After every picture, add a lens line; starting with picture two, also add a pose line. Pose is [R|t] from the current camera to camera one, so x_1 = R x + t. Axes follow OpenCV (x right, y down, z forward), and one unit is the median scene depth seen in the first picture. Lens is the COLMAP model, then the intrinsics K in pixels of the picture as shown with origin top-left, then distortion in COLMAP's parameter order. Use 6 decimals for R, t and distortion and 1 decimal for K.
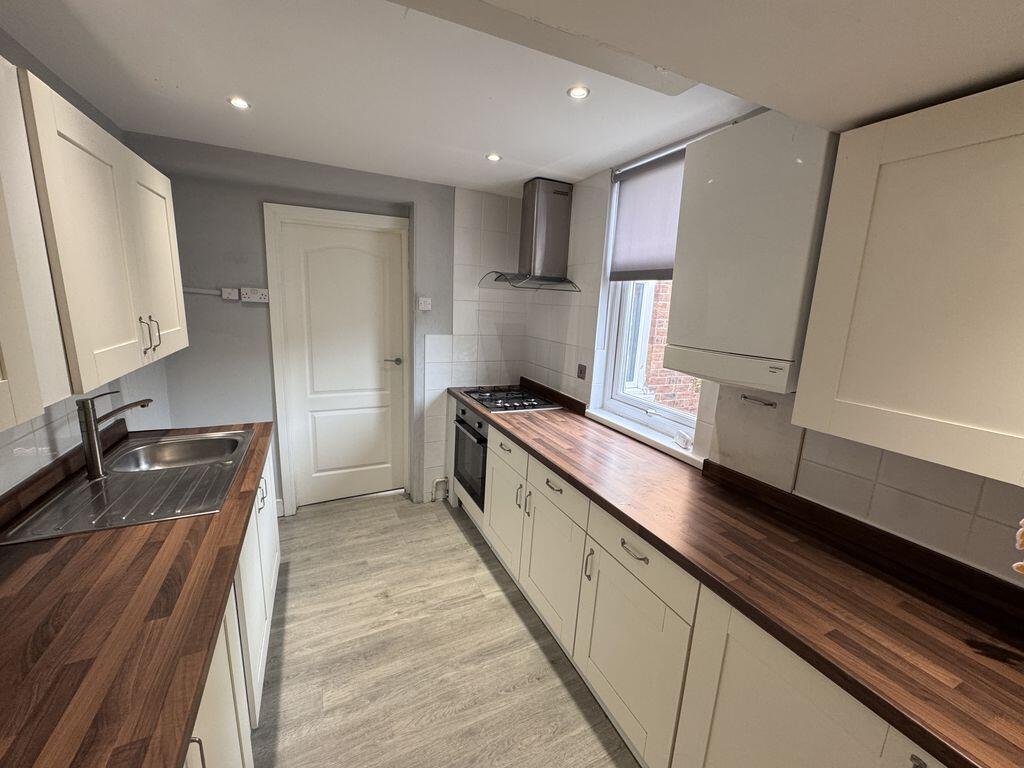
lens RADIAL K [[412.7, 0, 512.0], [0, 412.7, 384.0], [0, 0, 1]] dist [0.002435, -0.000033]
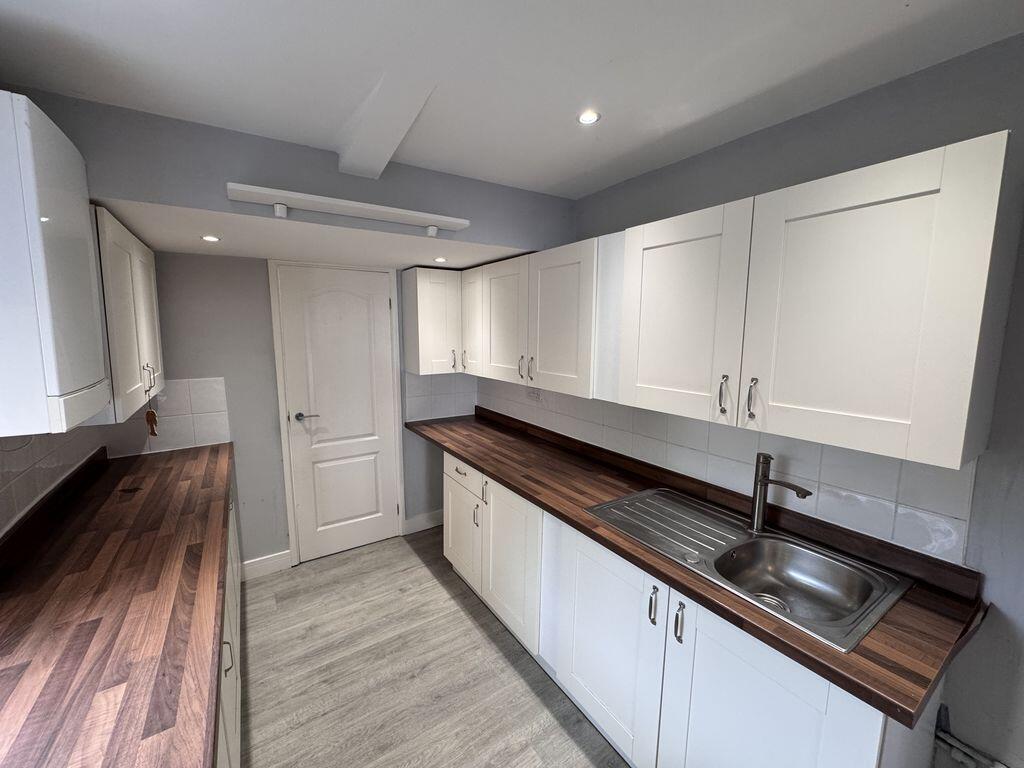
lens RADIAL K [[412.7, 0, 512.0], [0, 412.7, 384.0], [0, 0, 1]] dist [0.002435, -0.000033]
pose [[-0.989076, -0.032570, -0.143761, -0.204236], [-0.077354, 0.944888, 0.318124, -0.322637], [0.125477, 0.325770, -0.937086, 1.444367]]
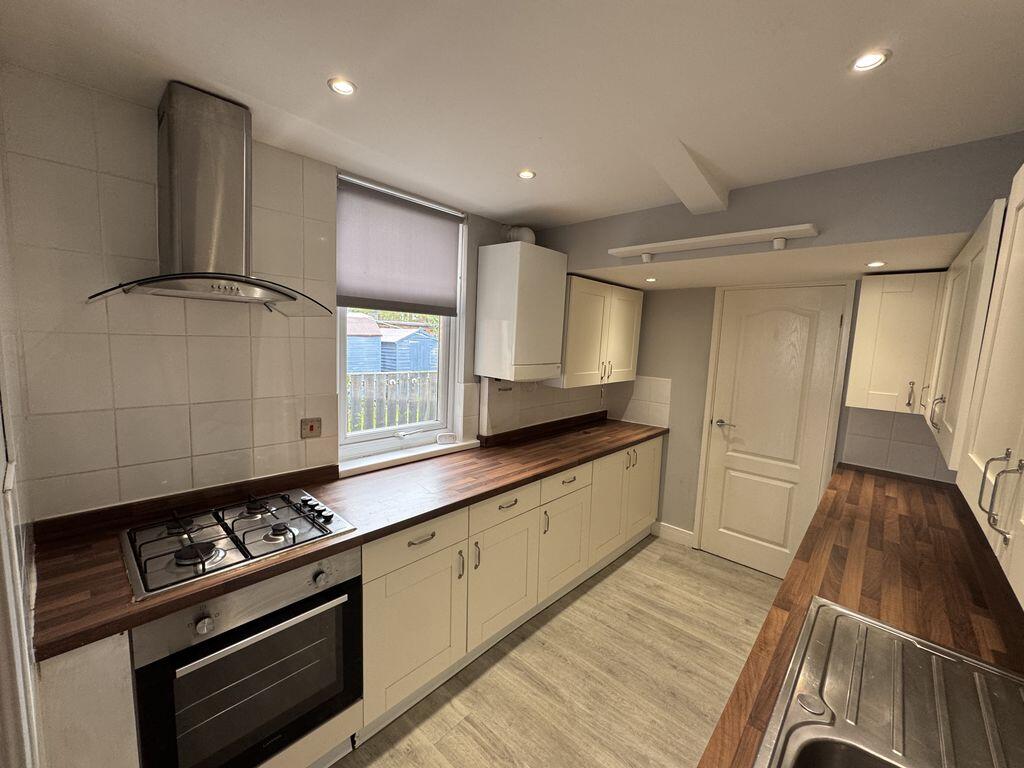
lens RADIAL K [[412.7, 0, 512.0], [0, 412.7, 384.0], [0, 0, 1]] dist [0.002435, -0.000033]
pose [[-0.370490, -0.171872, 0.912796, -0.866486], [0.124226, 0.964733, 0.232073, -0.325352], [-0.920492, 0.199373, -0.336073, 1.301447]]
